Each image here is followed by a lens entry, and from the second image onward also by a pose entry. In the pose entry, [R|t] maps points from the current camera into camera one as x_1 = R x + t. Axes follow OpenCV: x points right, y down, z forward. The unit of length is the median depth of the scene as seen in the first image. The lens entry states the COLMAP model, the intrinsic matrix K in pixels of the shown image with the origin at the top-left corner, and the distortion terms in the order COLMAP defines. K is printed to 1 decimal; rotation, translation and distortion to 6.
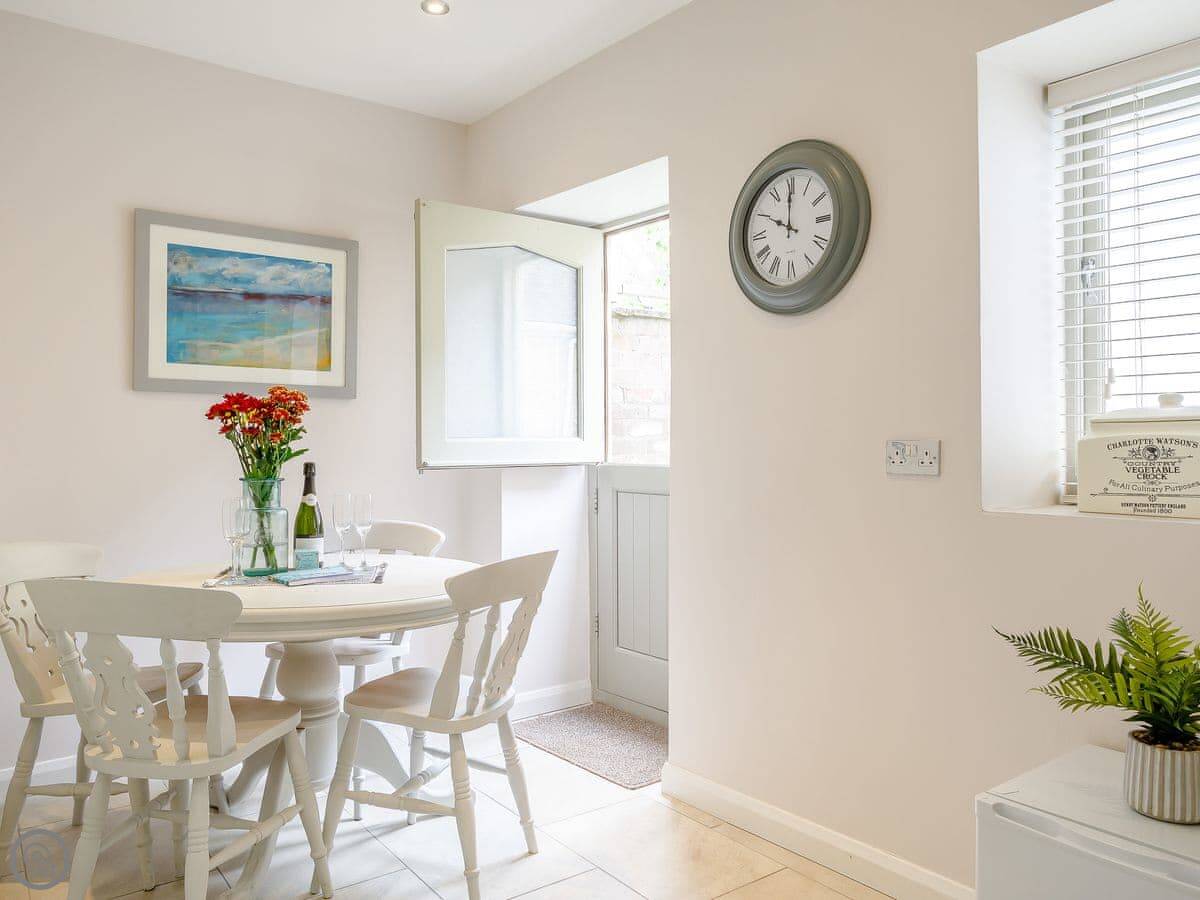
lens RADIAL K [[879.2, 0, 606.1], [0, 879.2, 449.7], [0, 0, 1]] dist [-0.001926, -0.003013]
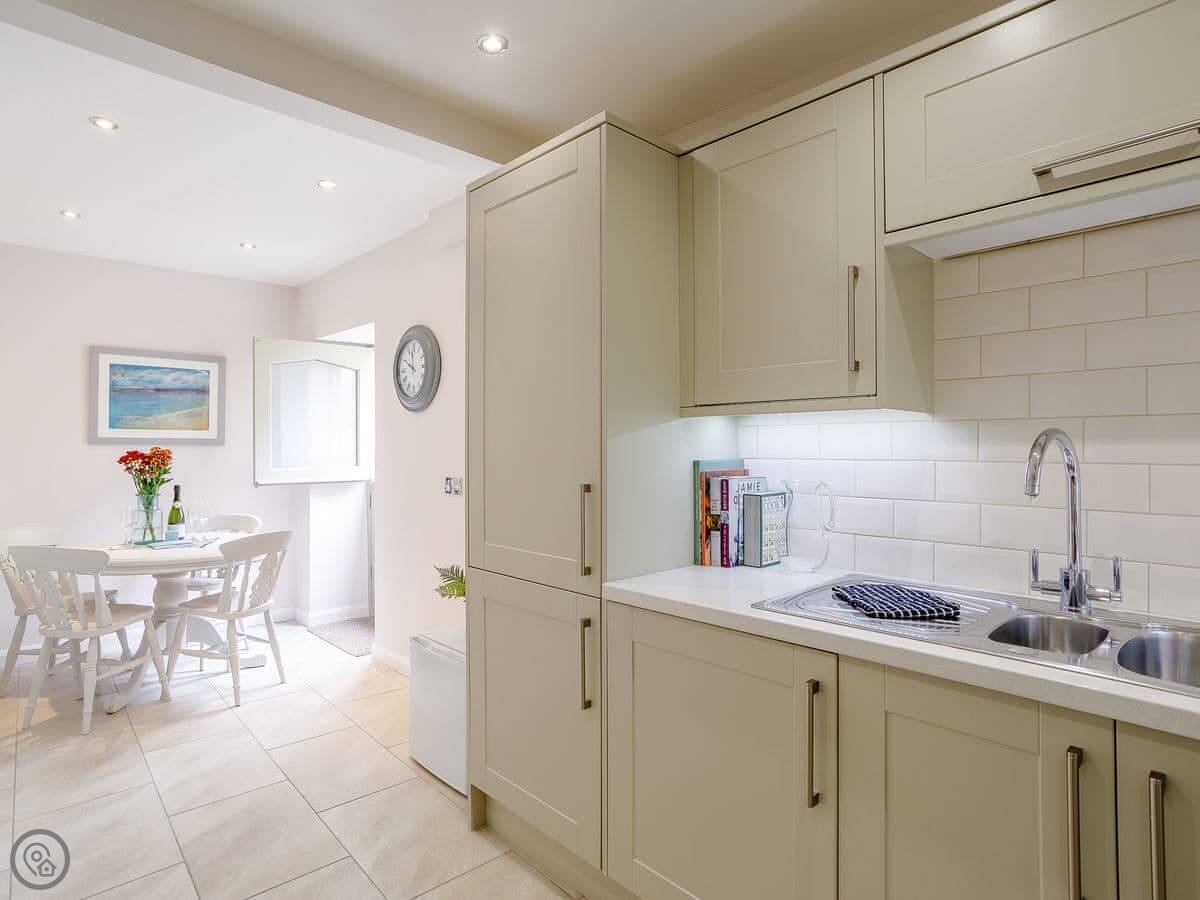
lens RADIAL K [[691.4, 0, 592.3], [0, 691.4, 449.0], [0, 0, 1]] dist [-0.002870, 0.004843]
pose [[0.999499, 0.000145, 0.031657, 0.537157], [-0.000283, 0.999990, 0.004350, -0.073017], [-0.031656, -0.004357, 0.999489, -0.551544]]
